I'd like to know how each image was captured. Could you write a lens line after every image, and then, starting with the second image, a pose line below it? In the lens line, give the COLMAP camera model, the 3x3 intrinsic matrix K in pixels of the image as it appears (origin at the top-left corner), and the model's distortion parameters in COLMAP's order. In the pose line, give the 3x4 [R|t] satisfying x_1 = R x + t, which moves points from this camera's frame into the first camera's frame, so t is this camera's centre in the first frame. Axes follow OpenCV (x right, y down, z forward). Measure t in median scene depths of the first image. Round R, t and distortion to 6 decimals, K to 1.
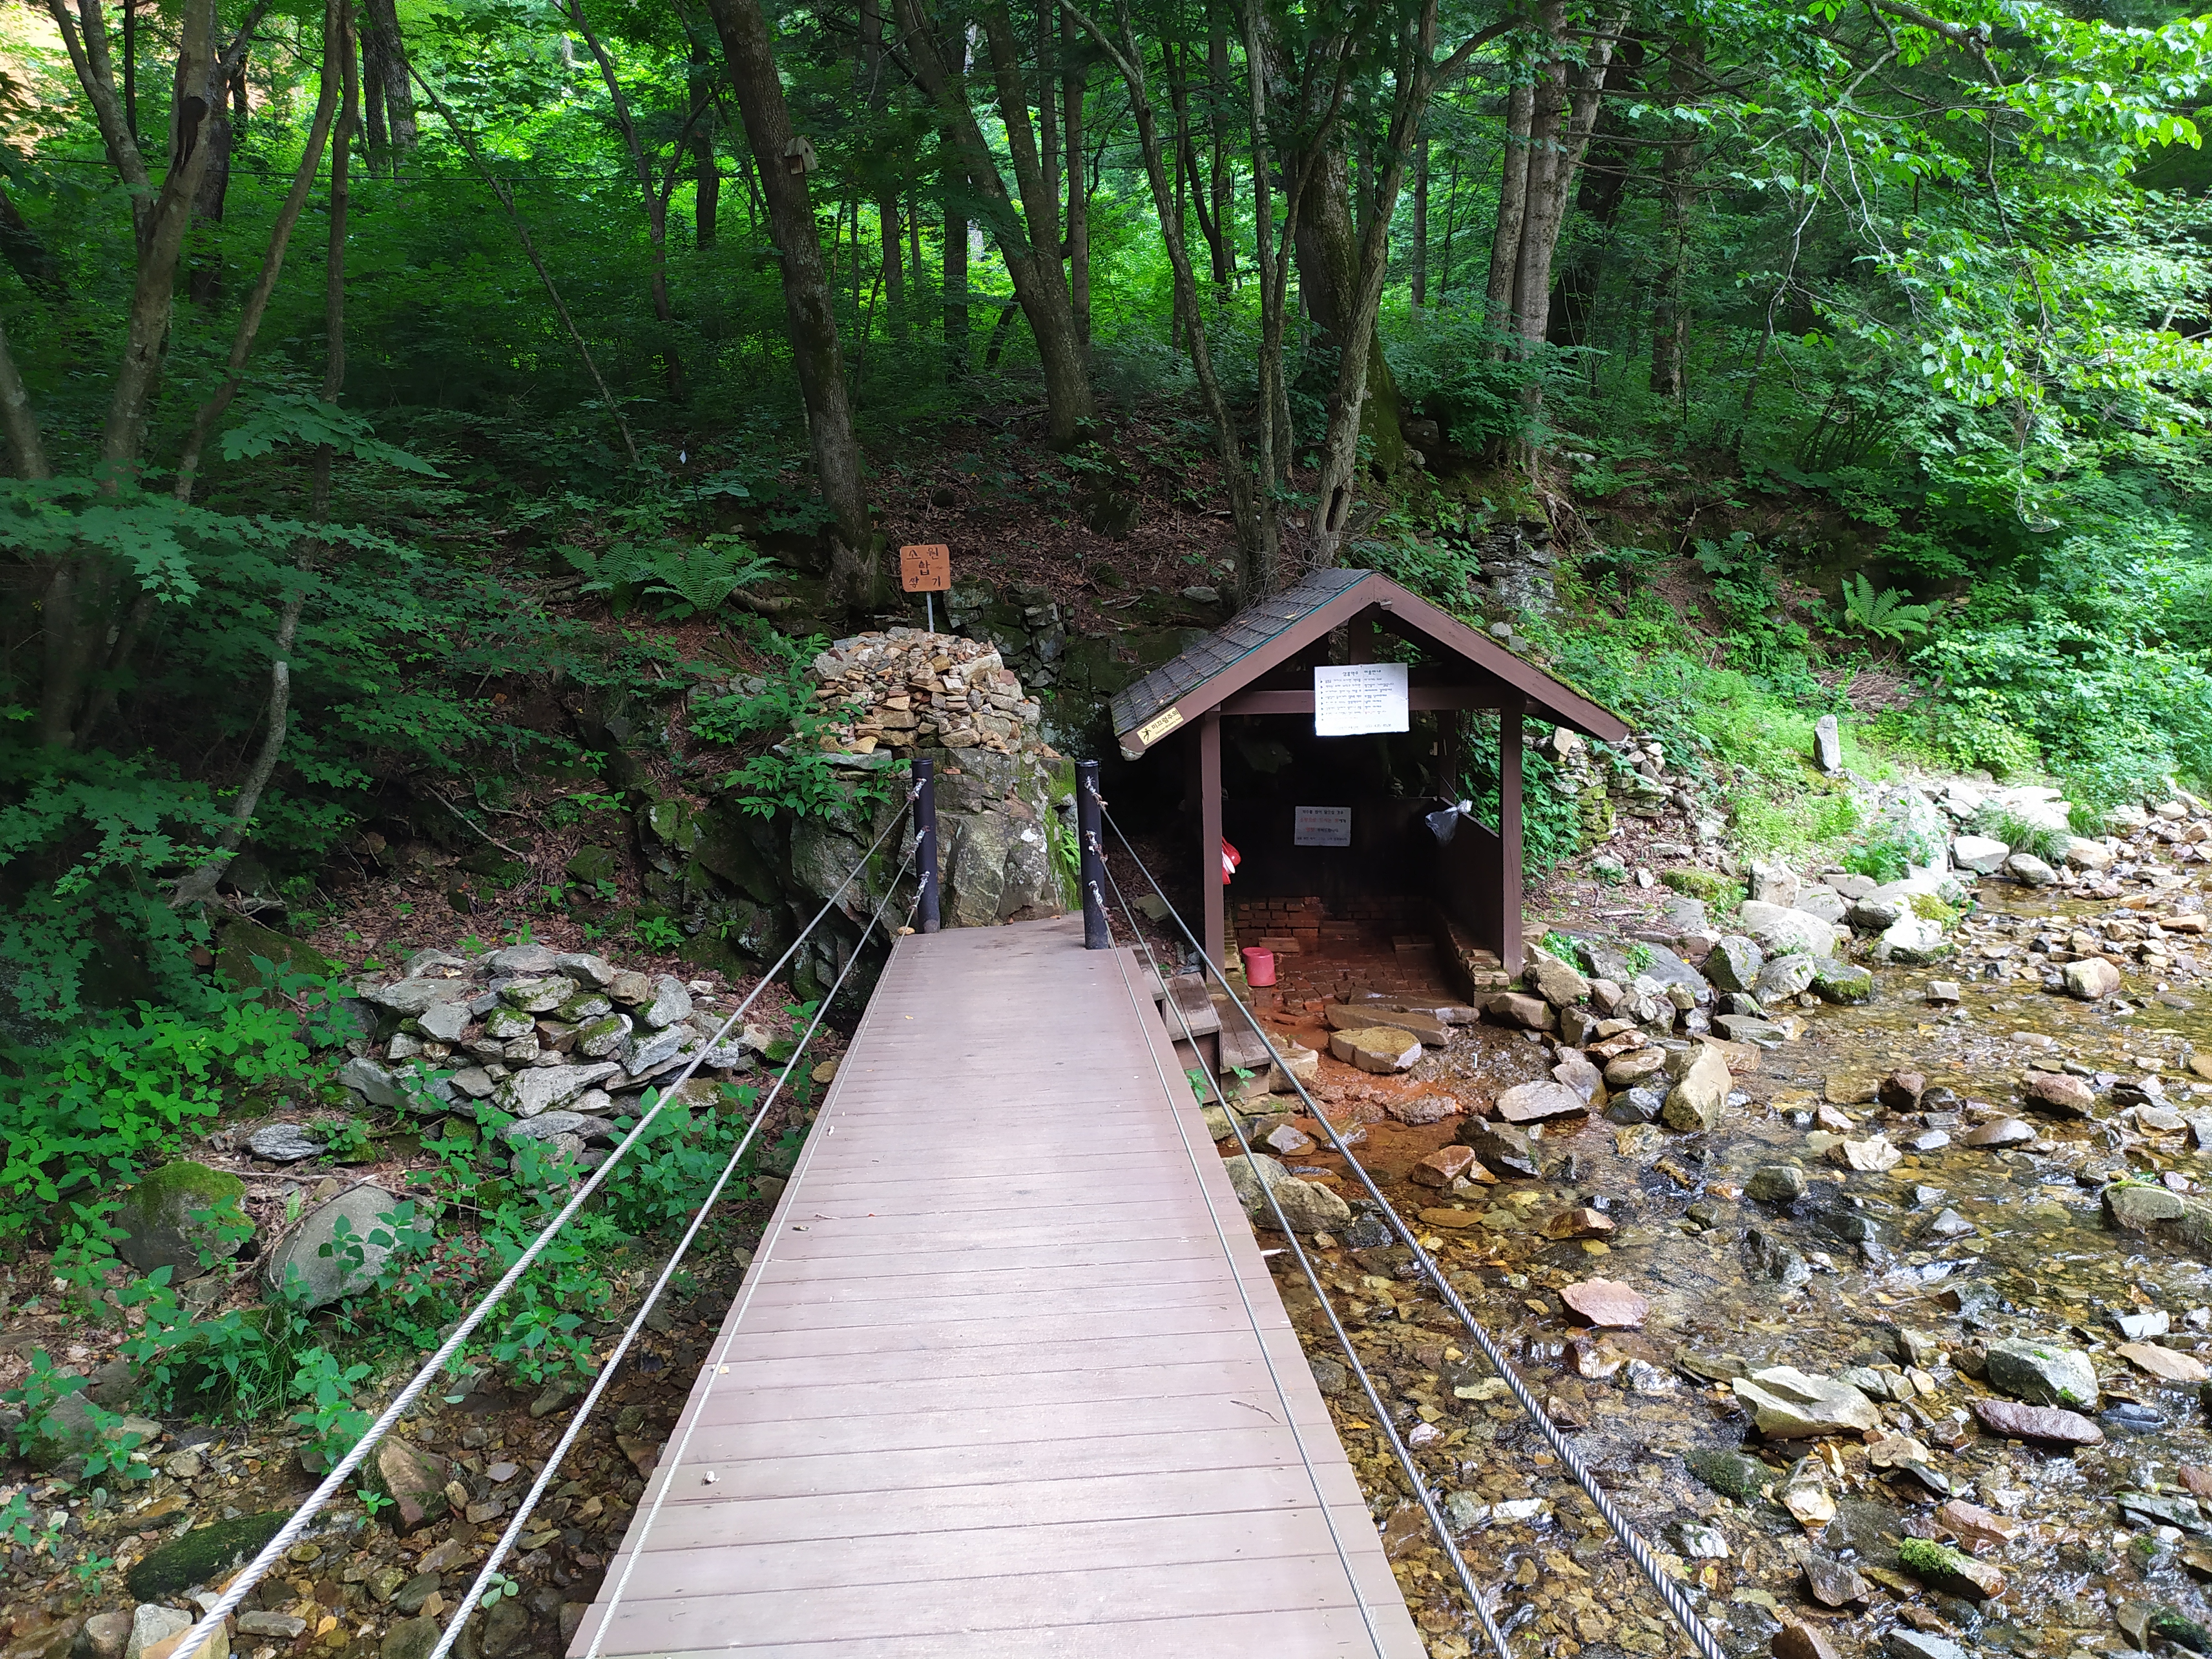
lens RADIAL K [[1613.1, 0, 1105.5], [0, 1613.1, 838.2], [0, 0, 1]] dist [0.040772, -0.021479]
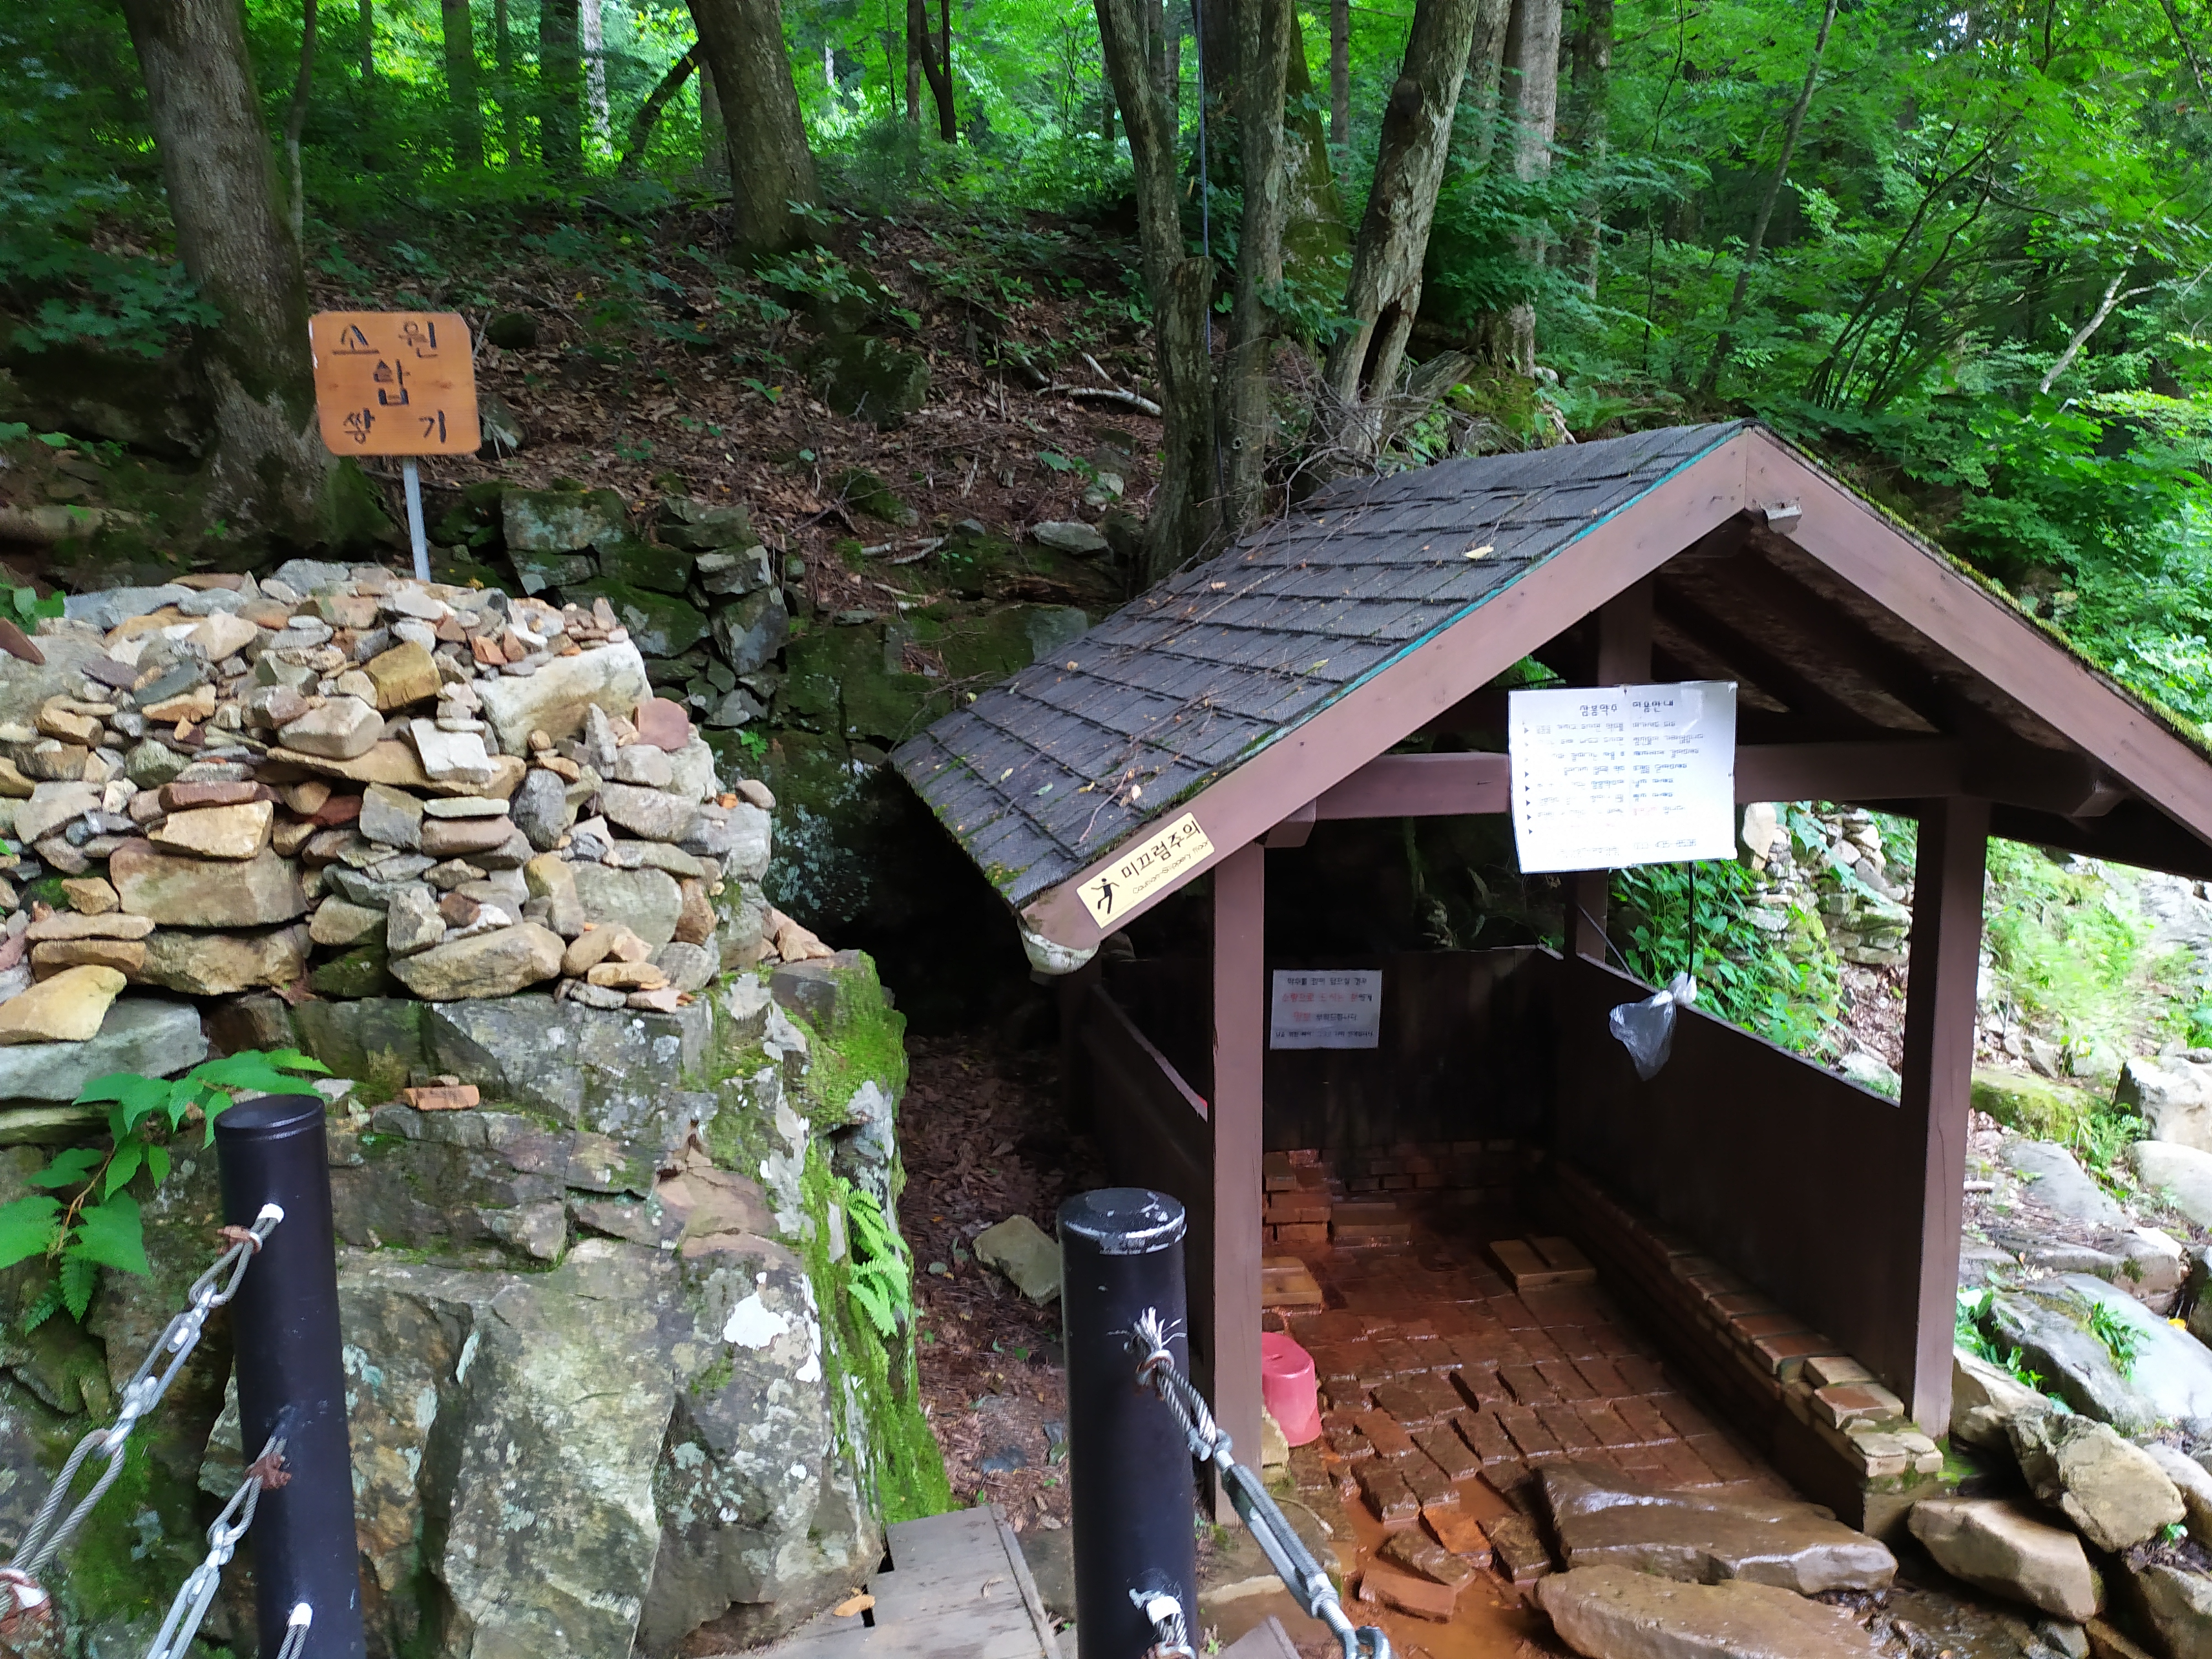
lens RADIAL K [[1613.1, 0, 1125.3], [0, 1613.1, 816.3], [0, 0, 1]] dist [0.040772, -0.021479]
pose [[0.975272, -0.012082, 0.220679, -0.043033], [0.016644, 0.999684, -0.018827, -0.074031], [-0.220382, 0.022034, 0.975165, 0.676217]]
